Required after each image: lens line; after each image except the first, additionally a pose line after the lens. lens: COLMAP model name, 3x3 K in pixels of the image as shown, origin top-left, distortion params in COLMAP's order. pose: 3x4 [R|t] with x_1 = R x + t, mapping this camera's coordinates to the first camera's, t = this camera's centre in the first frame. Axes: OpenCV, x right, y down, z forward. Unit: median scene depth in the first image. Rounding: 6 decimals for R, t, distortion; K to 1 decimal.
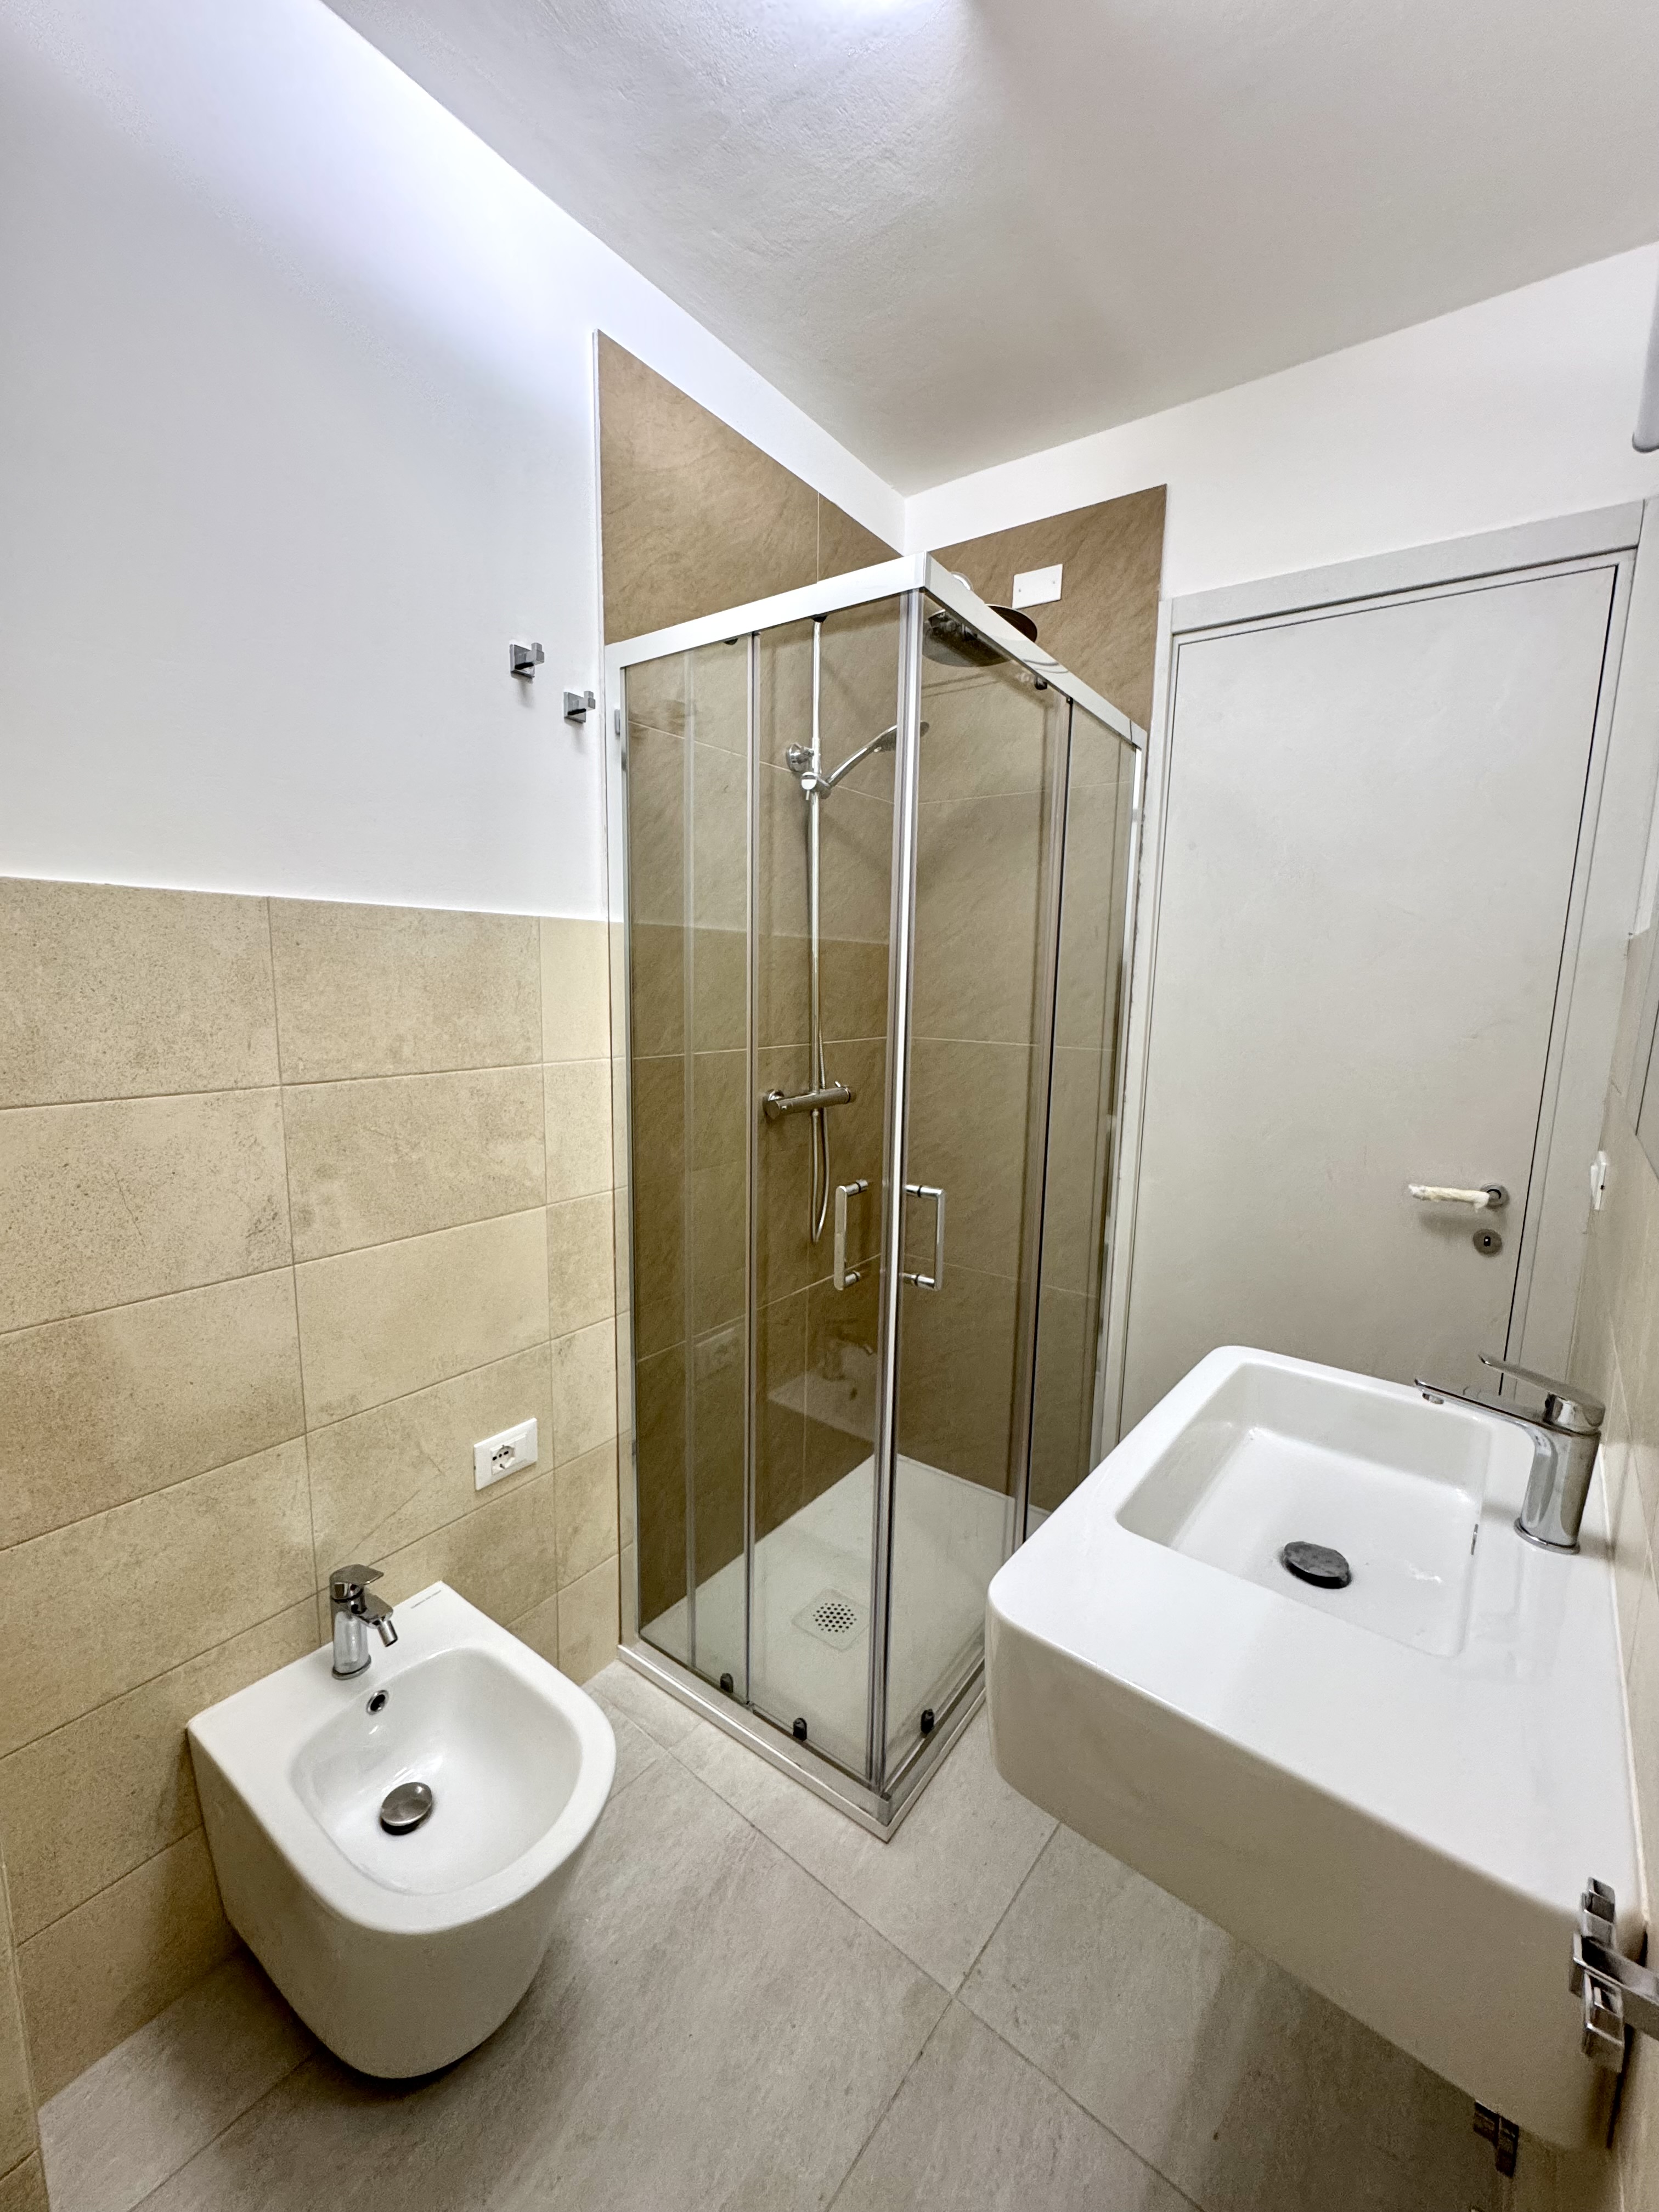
lens RADIAL K [[888.1, 0, 832.0], [0, 888.1, 1104.4], [0, 0, 1]] dist [0.000562, 0.000105]
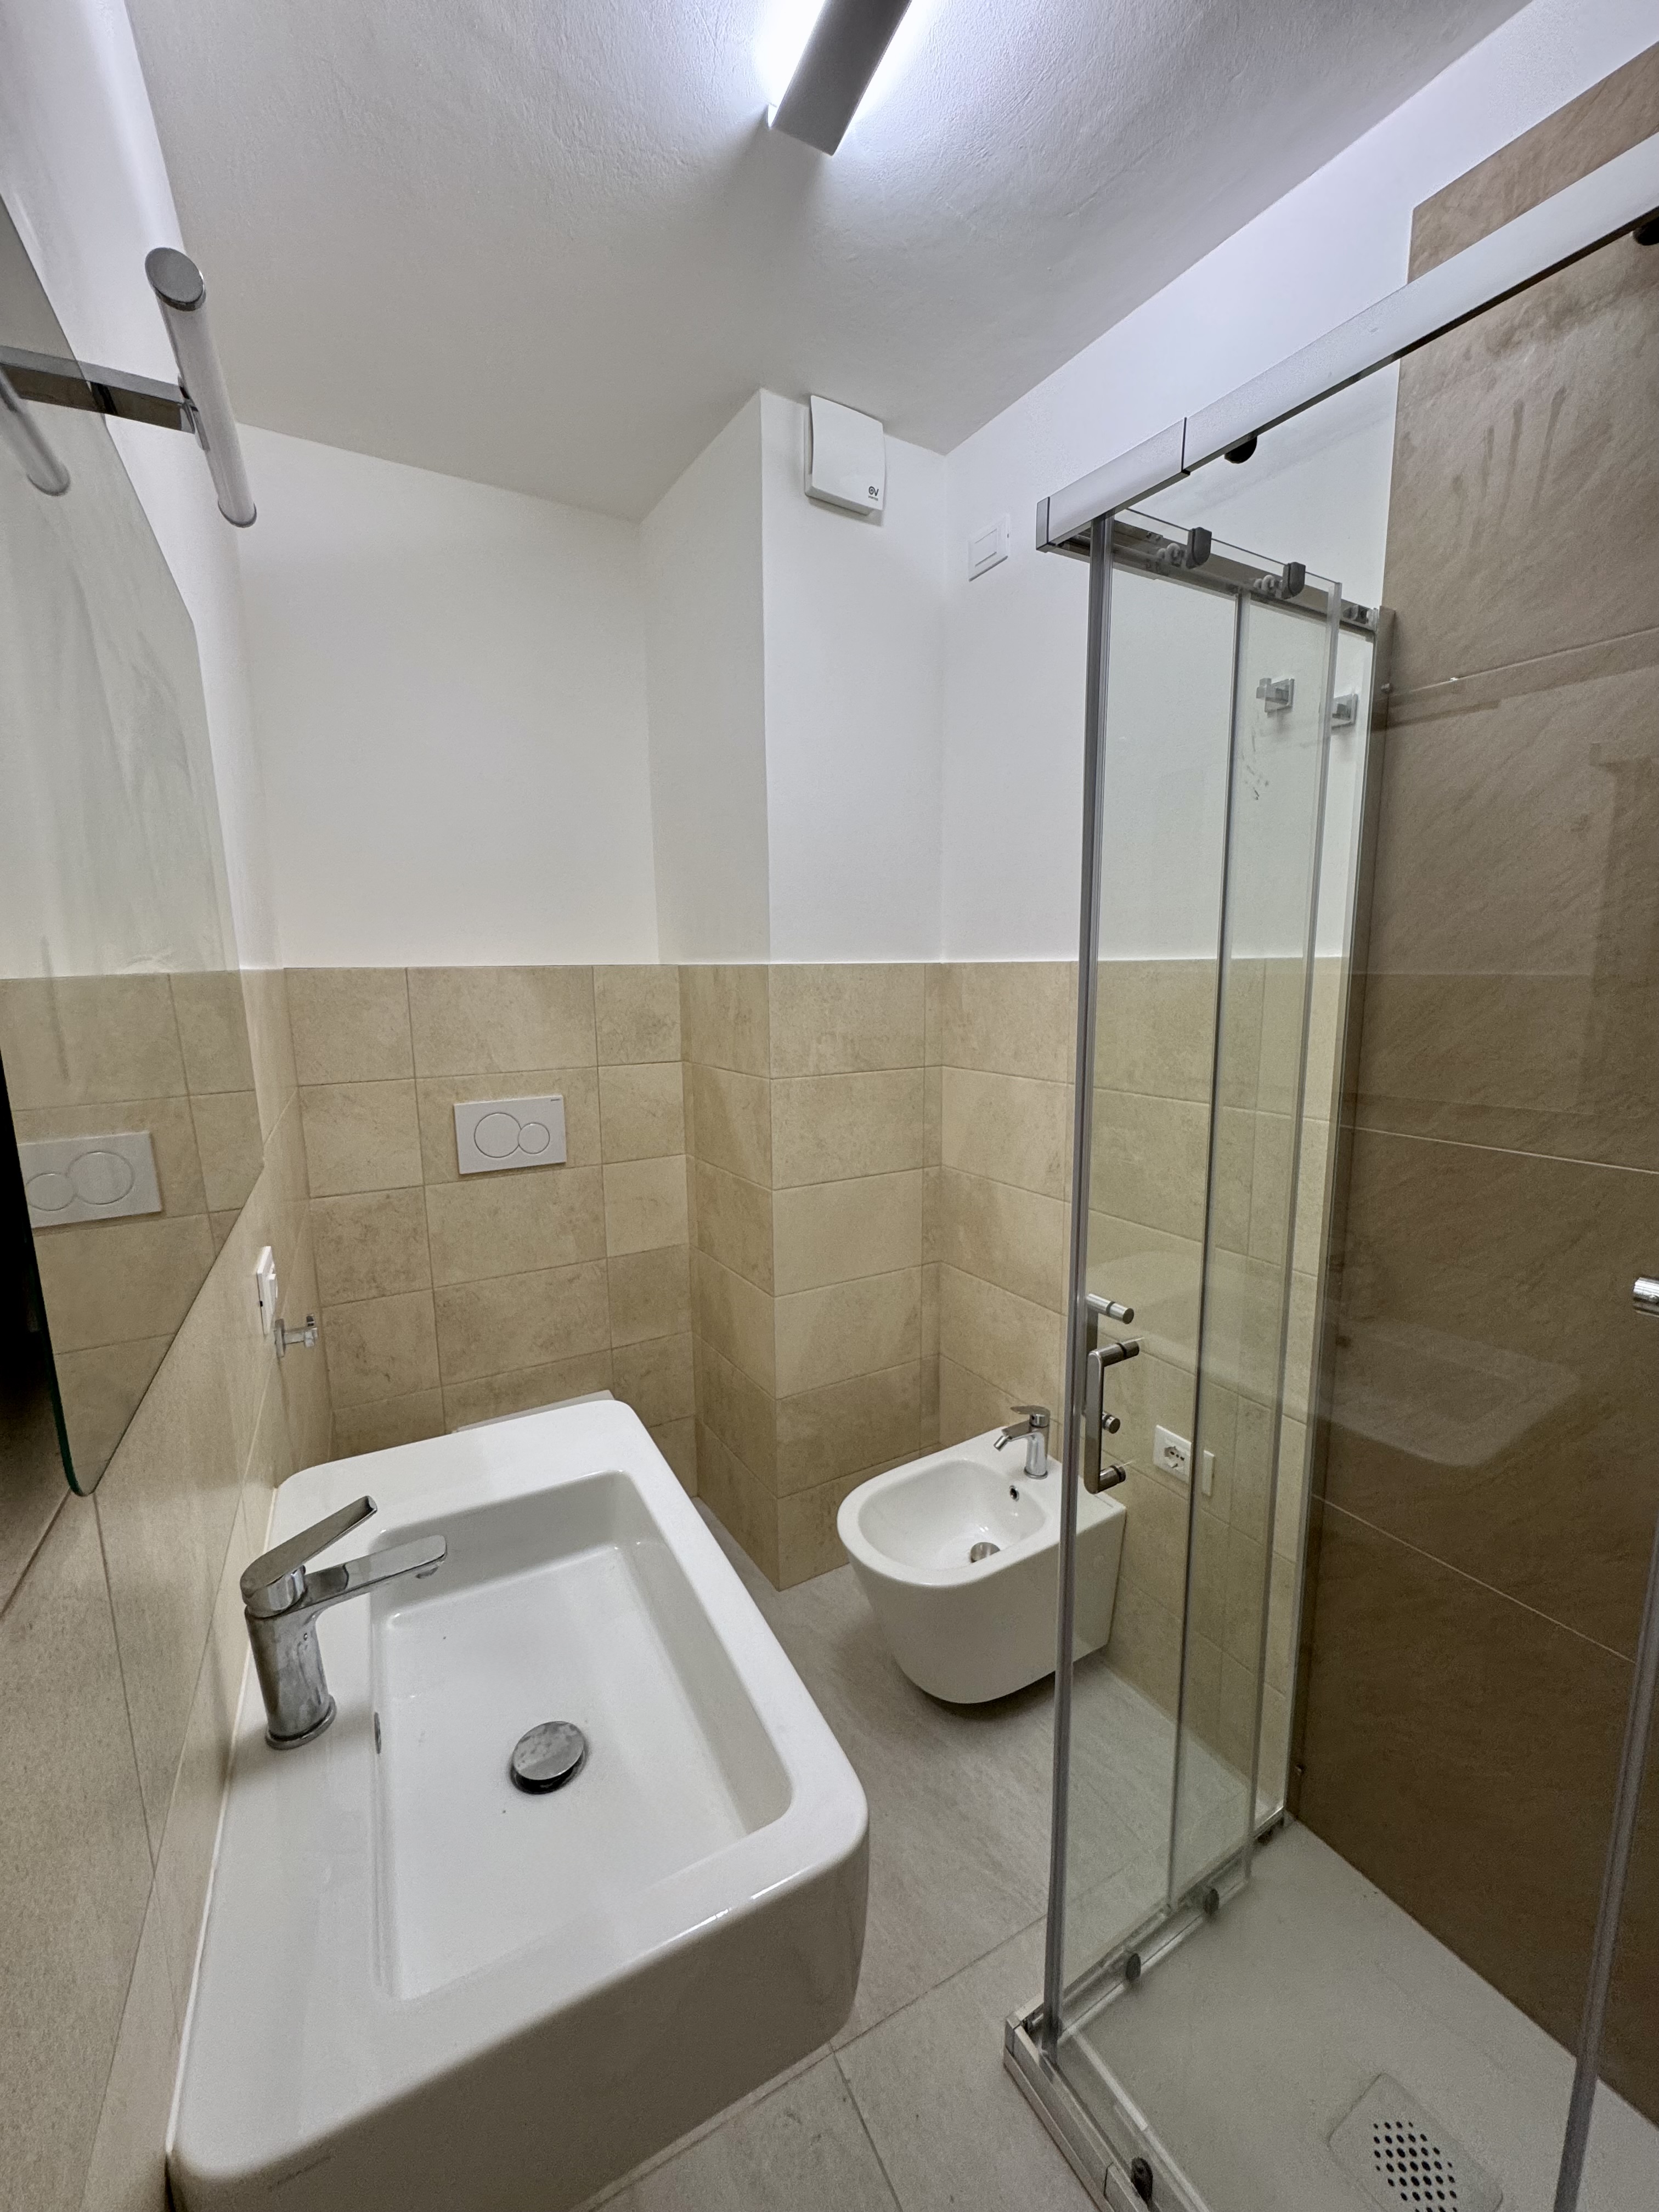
lens RADIAL K [[888.1, 0, 831.6], [0, 888.1, 1110.0], [0, 0, 1]] dist [0.000562, 0.000105]
pose [[-0.393439, 0.132533, -0.909748, 0.852181], [-0.133789, 0.970766, 0.199282, -0.206019], [0.909564, 0.200119, -0.364206, 1.083966]]
